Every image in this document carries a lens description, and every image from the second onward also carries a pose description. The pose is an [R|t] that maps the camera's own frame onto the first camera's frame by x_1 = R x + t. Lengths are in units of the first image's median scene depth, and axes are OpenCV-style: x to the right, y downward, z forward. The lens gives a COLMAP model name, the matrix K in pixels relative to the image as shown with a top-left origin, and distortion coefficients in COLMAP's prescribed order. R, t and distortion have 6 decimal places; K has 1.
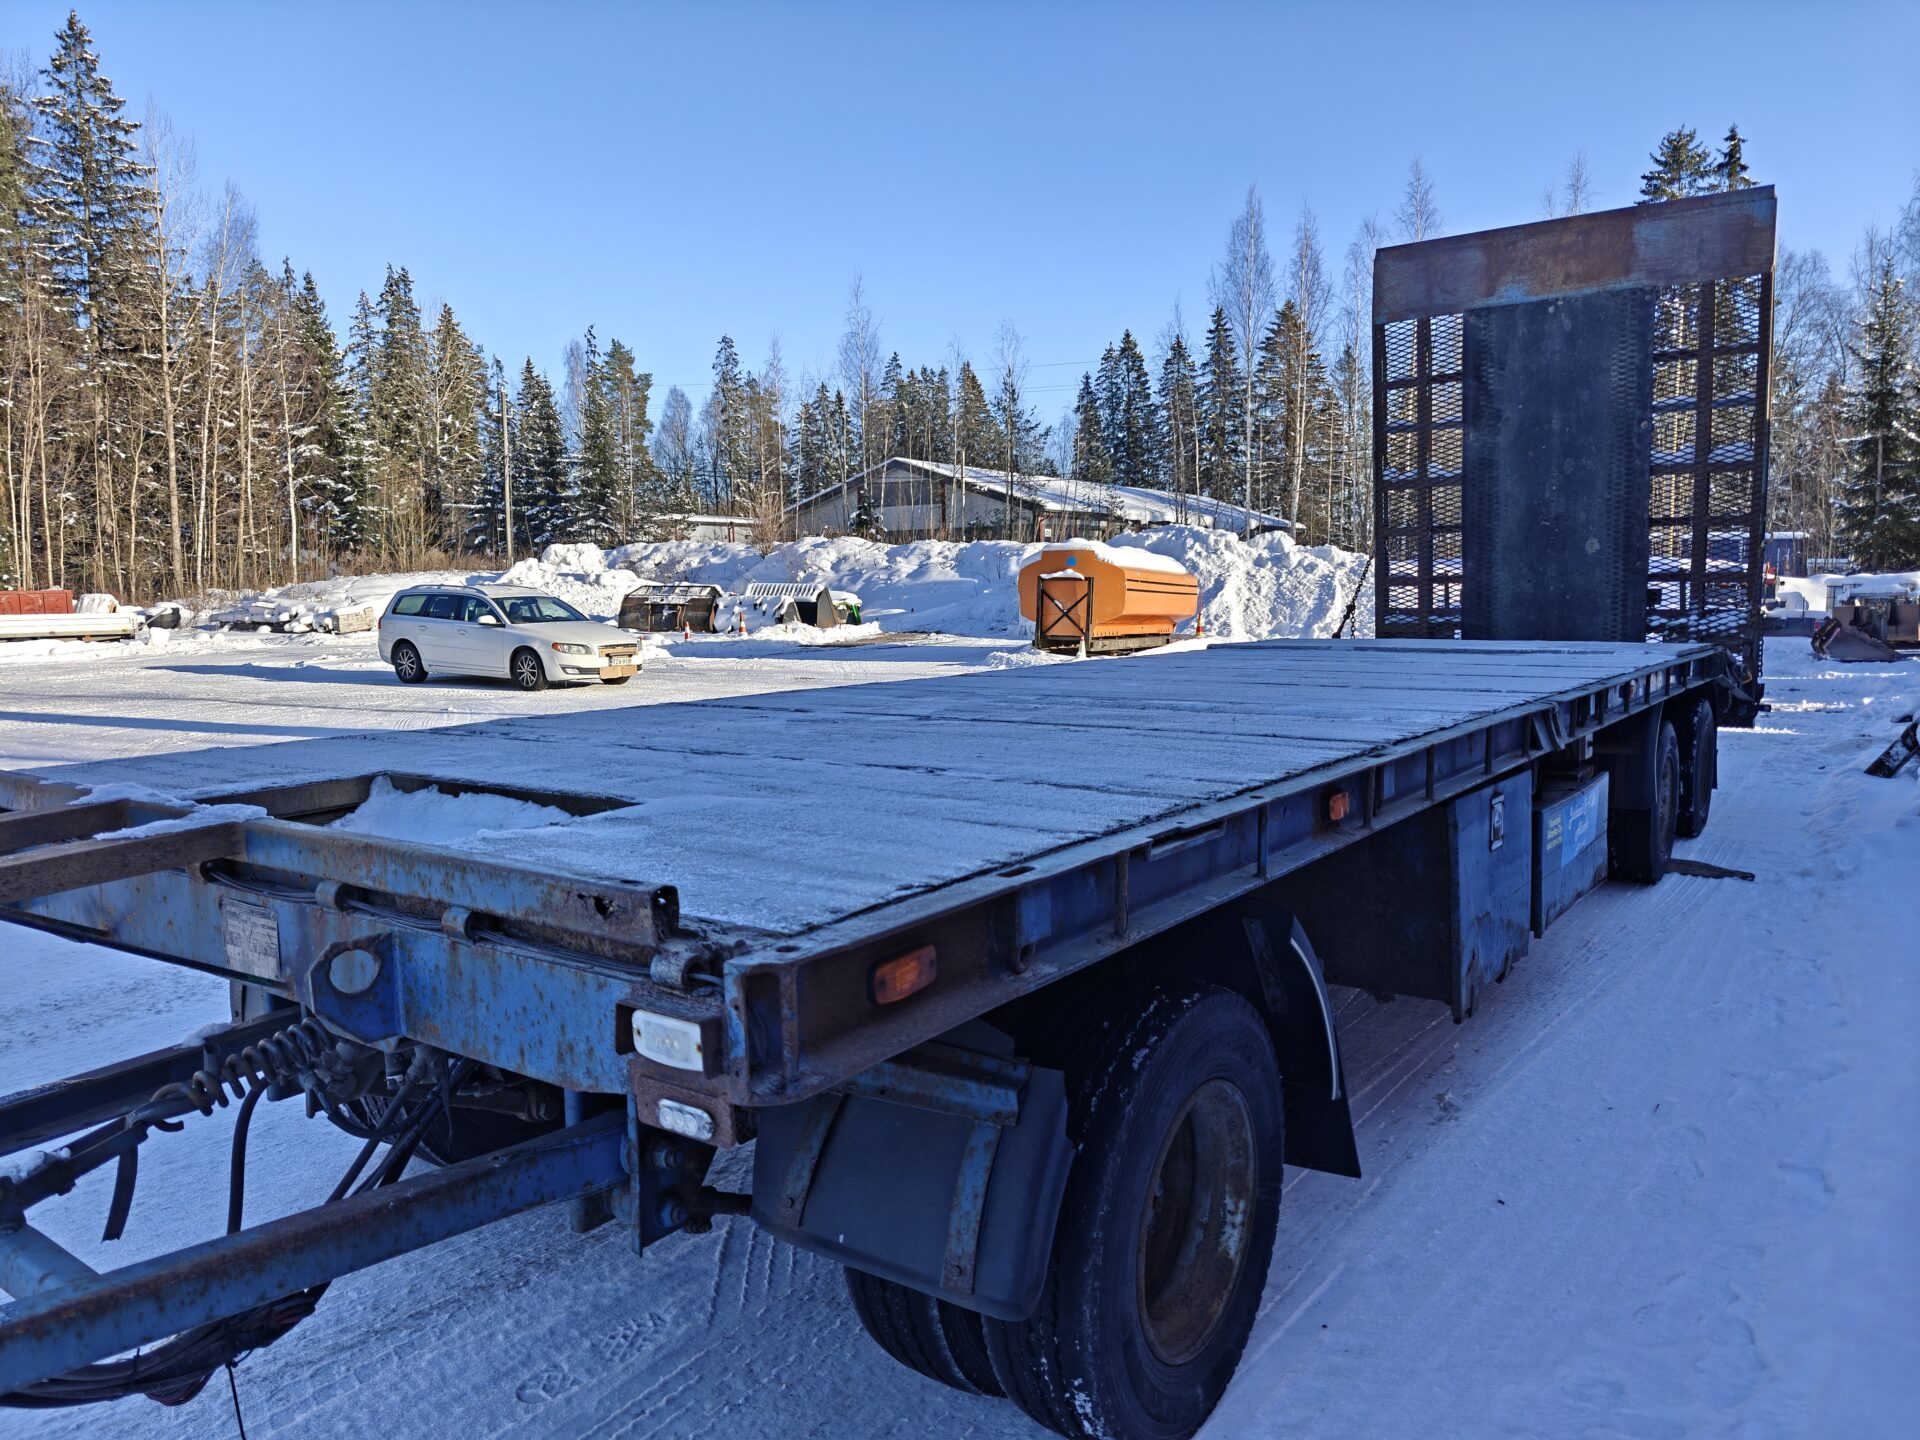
lens RADIAL K [[1300.6, 0, 939.1], [0, 1300.6, 724.5], [0, 0, 1]] dist [0.050433, -0.044437]
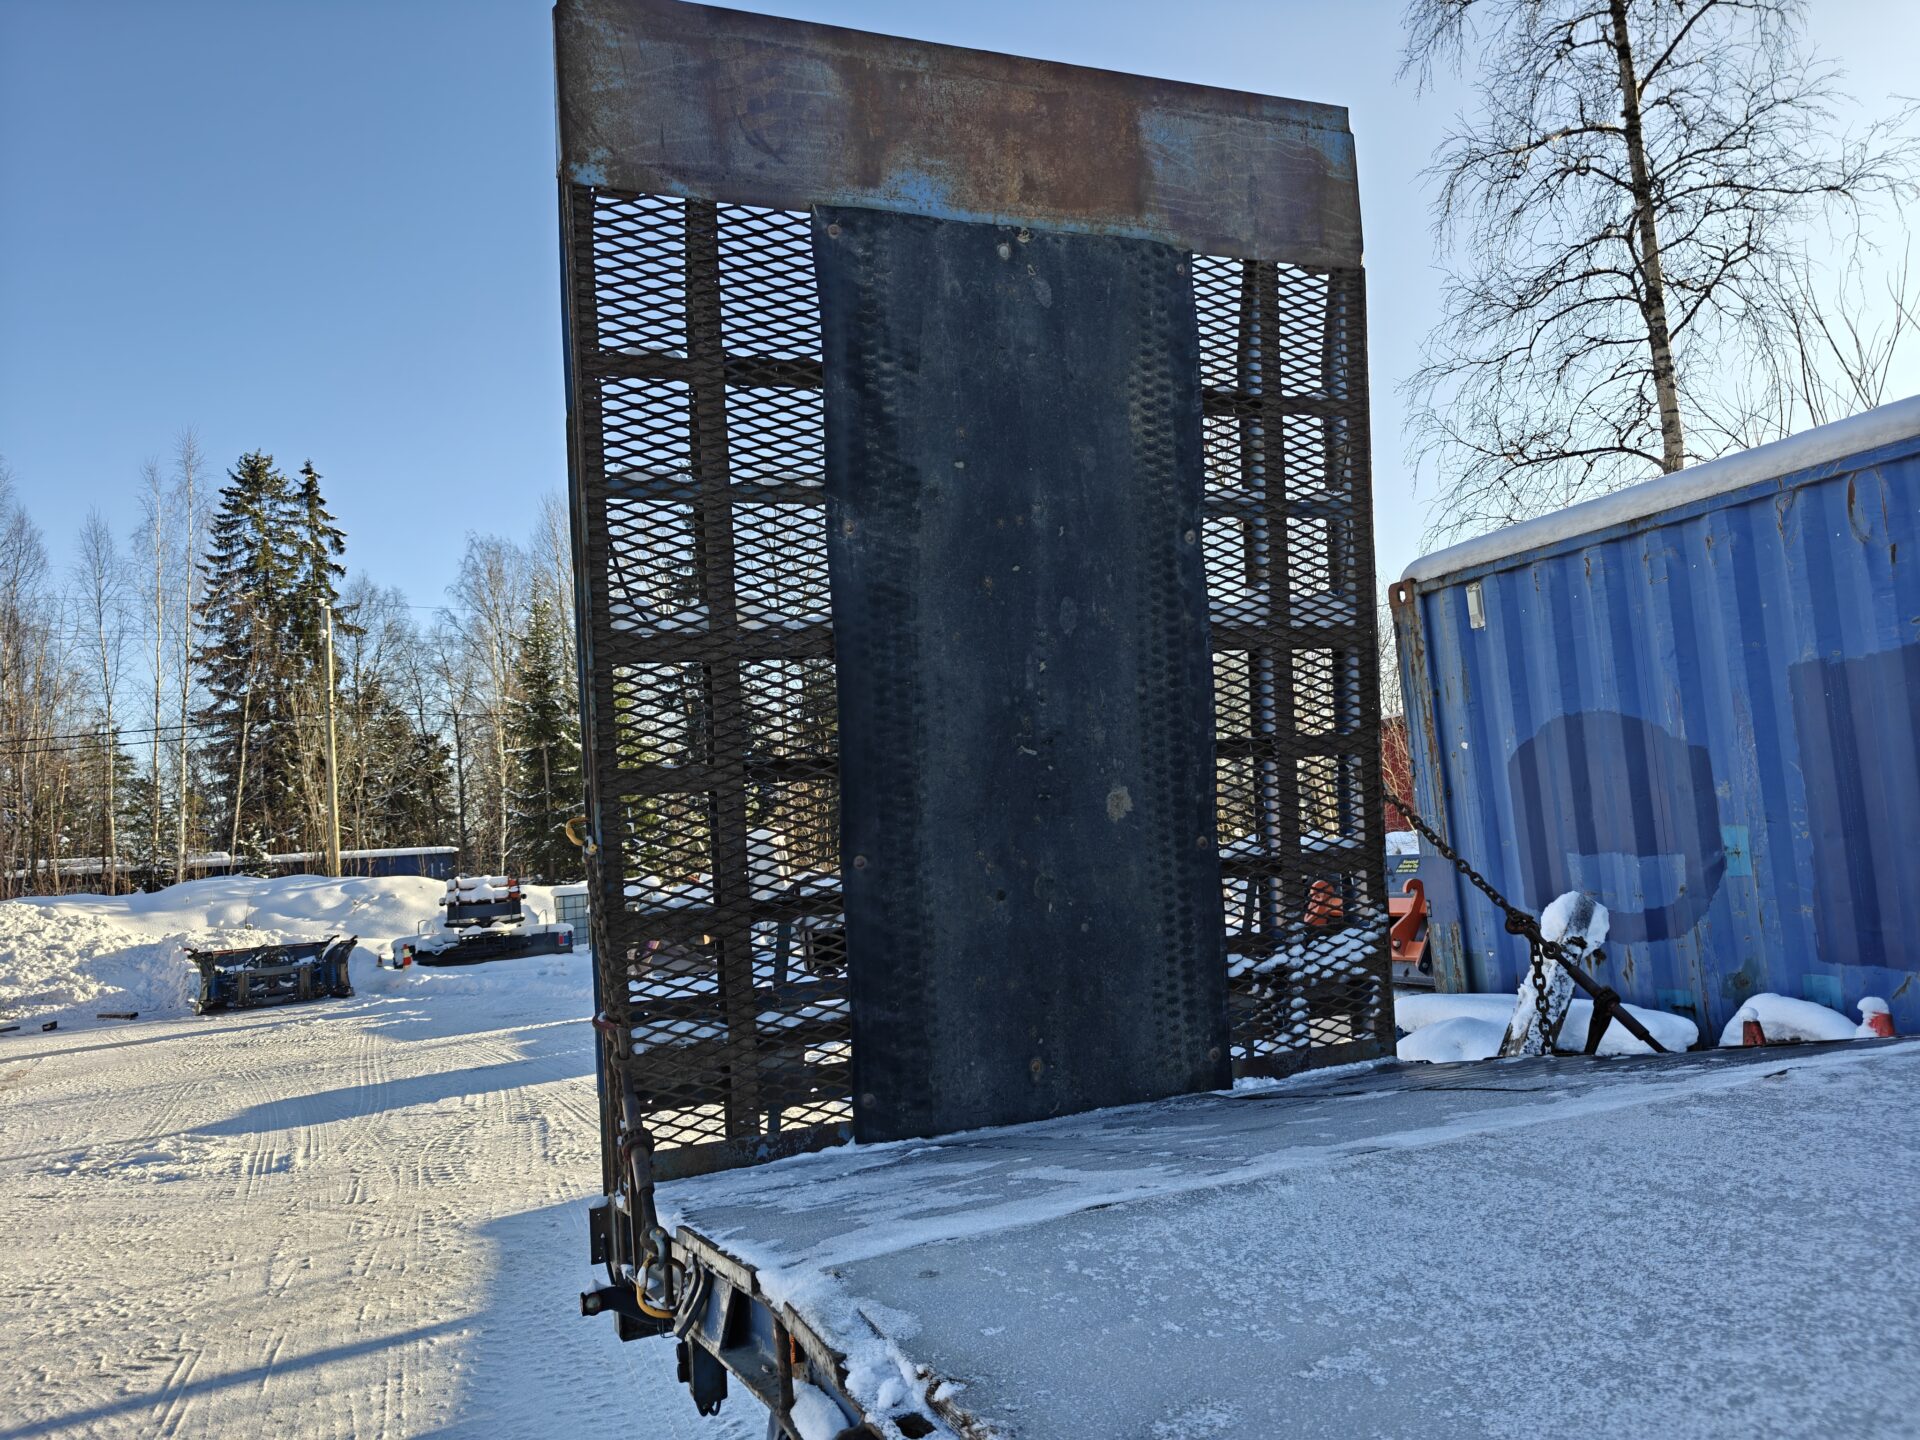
lens RADIAL K [[1300.6, 0, 945.8], [0, 1300.6, 722.0], [0, 0, 1]] dist [0.050433, -0.044437]
pose [[0.534460, 0.048006, 0.843829, 0.018627], [0.162188, 0.974006, -0.158138, -0.017979], [-0.829486, 0.221378, 0.512781, 0.142654]]
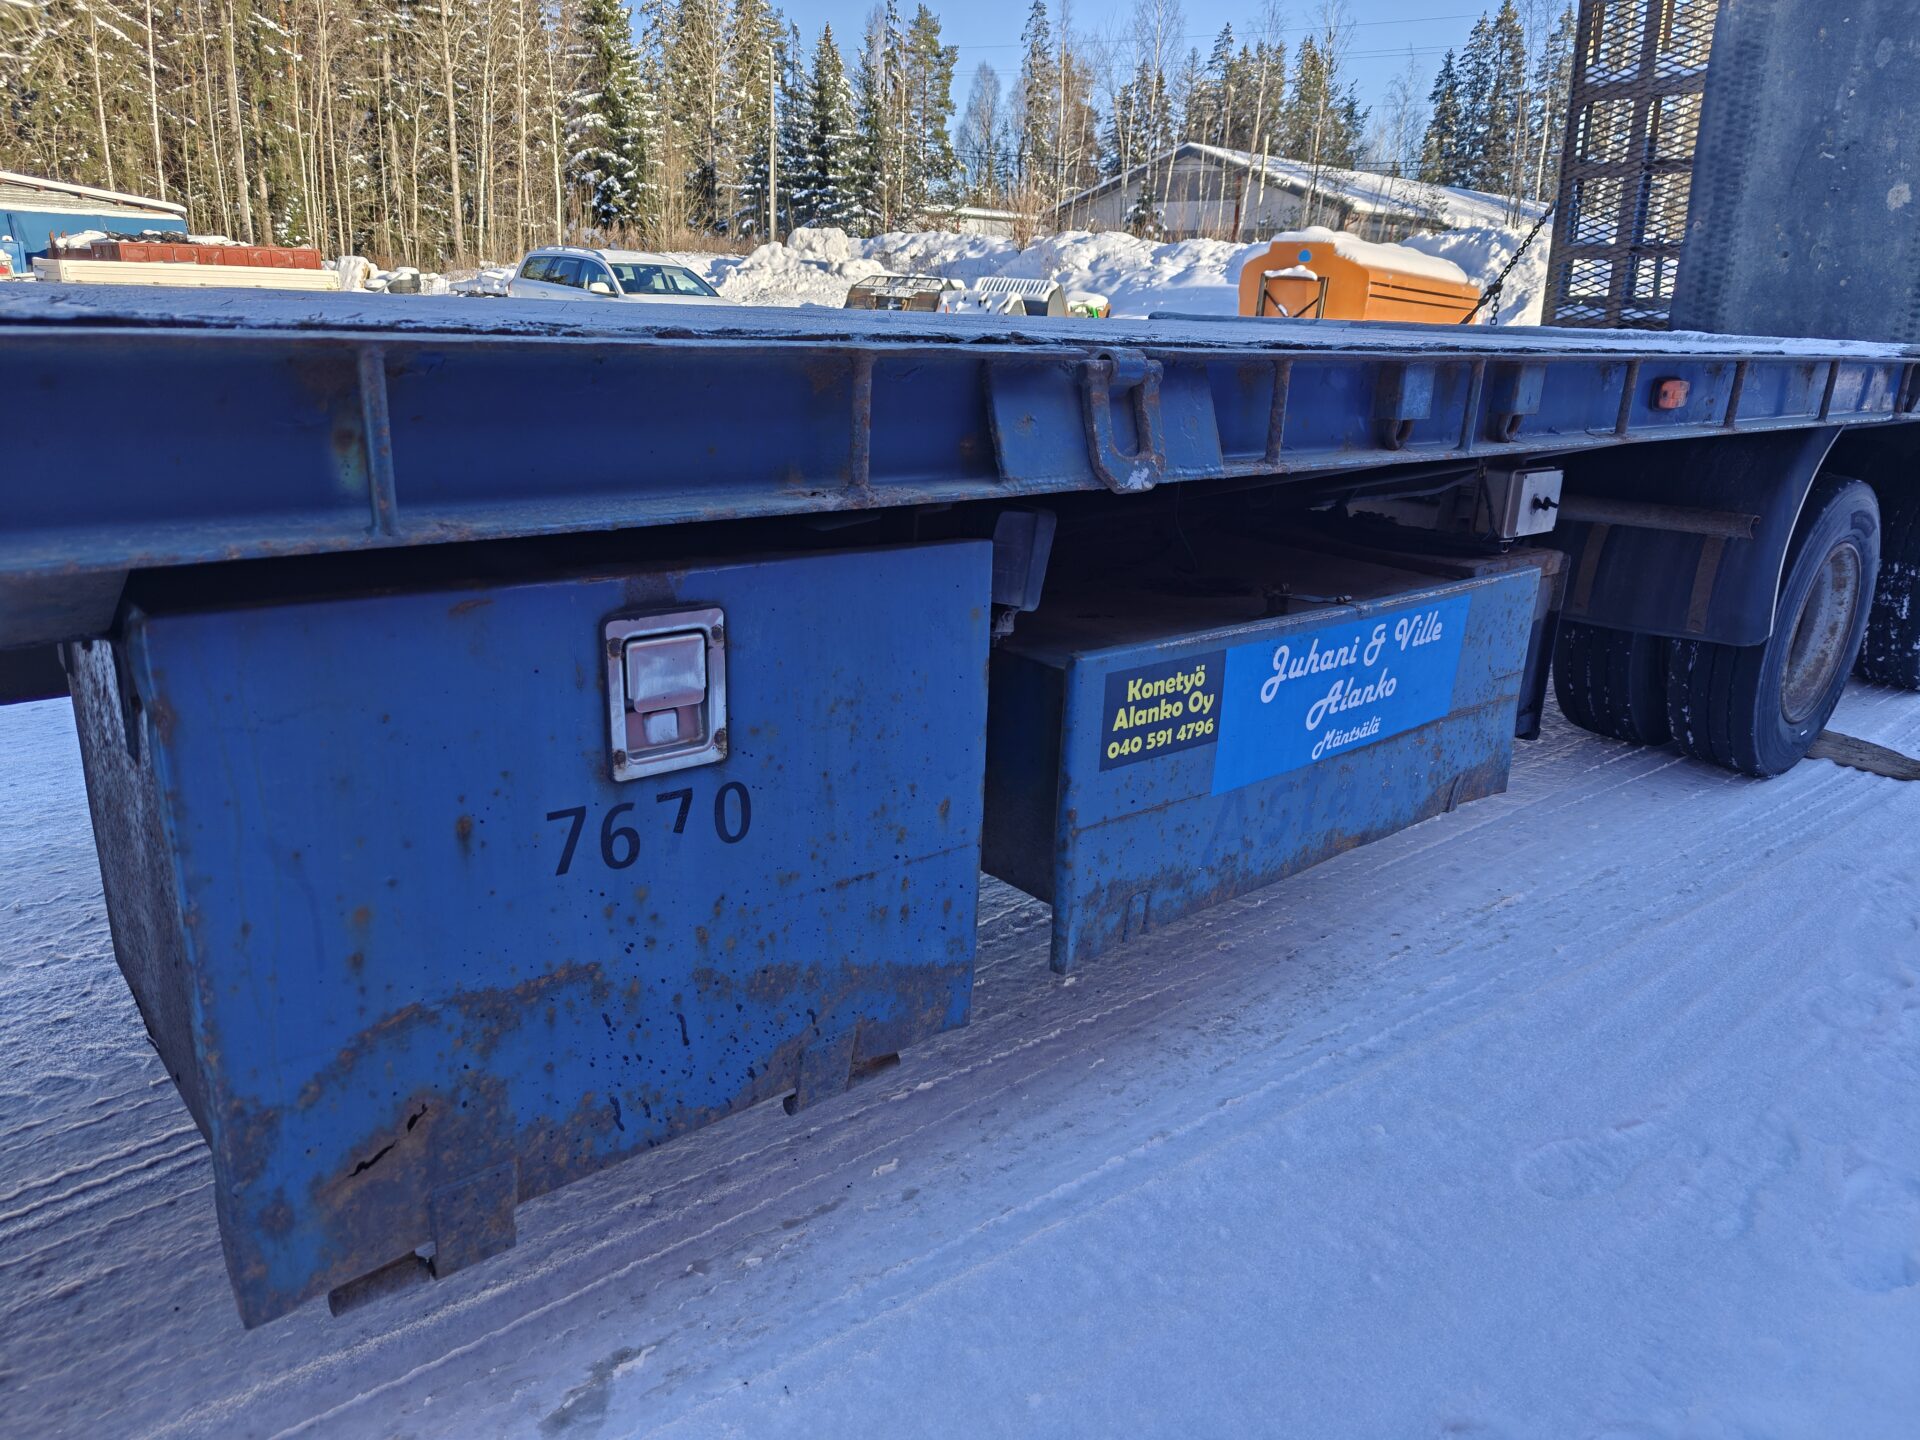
lens RADIAL K [[1317.5, 0, 963.2], [0, 1317.5, 711.8], [0, 0, 1]] dist [0.042193, -0.038919]
pose [[0.975711, 0.112112, -0.188198, 0.037641], [-0.073224, 0.976613, 0.202153, 0.000716], [0.206461, -0.183463, 0.961101, 0.047756]]
